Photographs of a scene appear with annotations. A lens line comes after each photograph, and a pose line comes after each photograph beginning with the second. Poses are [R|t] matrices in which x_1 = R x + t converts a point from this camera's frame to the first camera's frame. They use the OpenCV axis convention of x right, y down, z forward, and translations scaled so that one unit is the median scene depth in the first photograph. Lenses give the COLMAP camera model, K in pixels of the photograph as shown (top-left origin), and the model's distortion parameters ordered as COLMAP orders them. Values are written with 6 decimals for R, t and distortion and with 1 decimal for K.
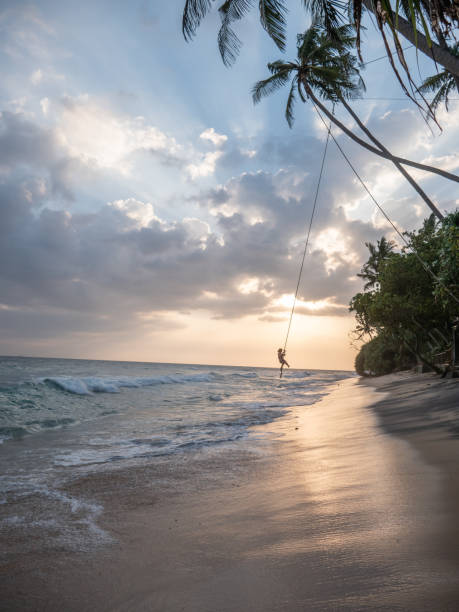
lens RADIAL K [[488.8, 0, 219.7], [0, 488.8, 306.3], [0, 0, 1]] dist [-0.038699, 0.000247]
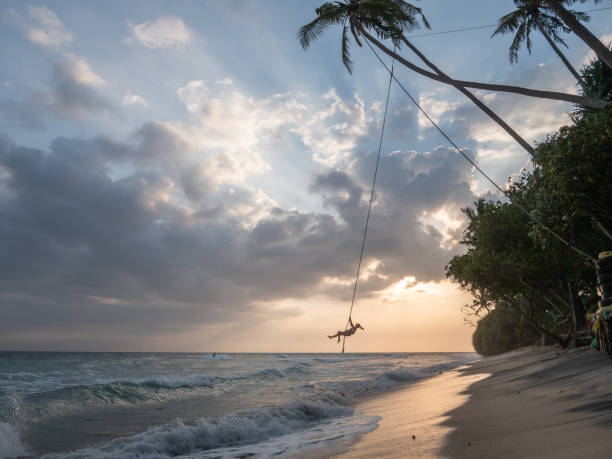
lens RADIAL K [[453.3, 0, 306.0], [0, 453.3, 229.5], [0, 0, 1]] dist [-0.052204, -0.003056]
pose [[0.992130, -0.071481, -0.102799, 0.071709], [0.054606, 0.985849, -0.158494, 0.027453], [0.112674, 0.151633, 0.981994, 0.112485]]
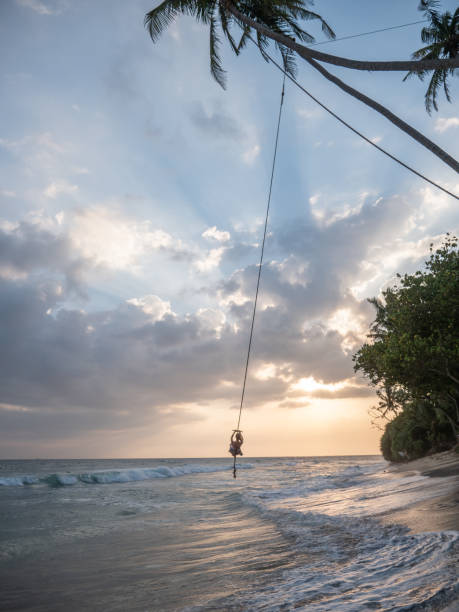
lens RADIAL K [[392.0, 0, 250.0], [0, 392.0, 325.5], [0, 0, 1]] dist [-0.041987, -0.000152]
pose [[0.996255, -0.074581, -0.043744, 0.099804], [0.064383, 0.977589, -0.200436, 0.033390], [0.057712, 0.196869, 0.978730, 0.293521]]
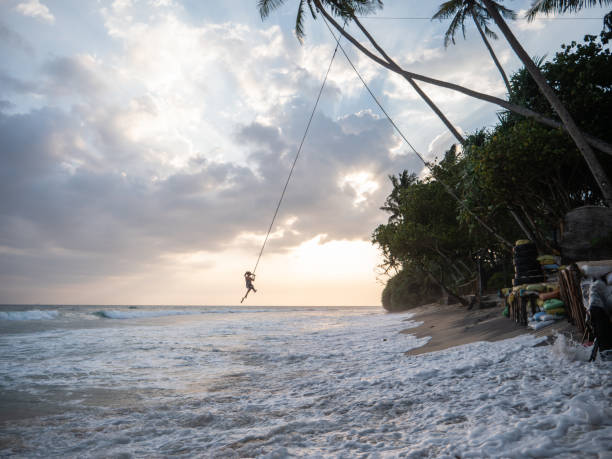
lens RADIAL K [[466.0, 0, 306.0], [0, 466.0, 229.5], [0, 0, 1]] dist [-0.043703, 0.002360]
pose [[0.994006, -0.022178, 0.107056, 0.026543], [0.026427, 0.998912, -0.038430, 0.009991], [-0.106087, 0.041028, 0.993510, 0.070650]]
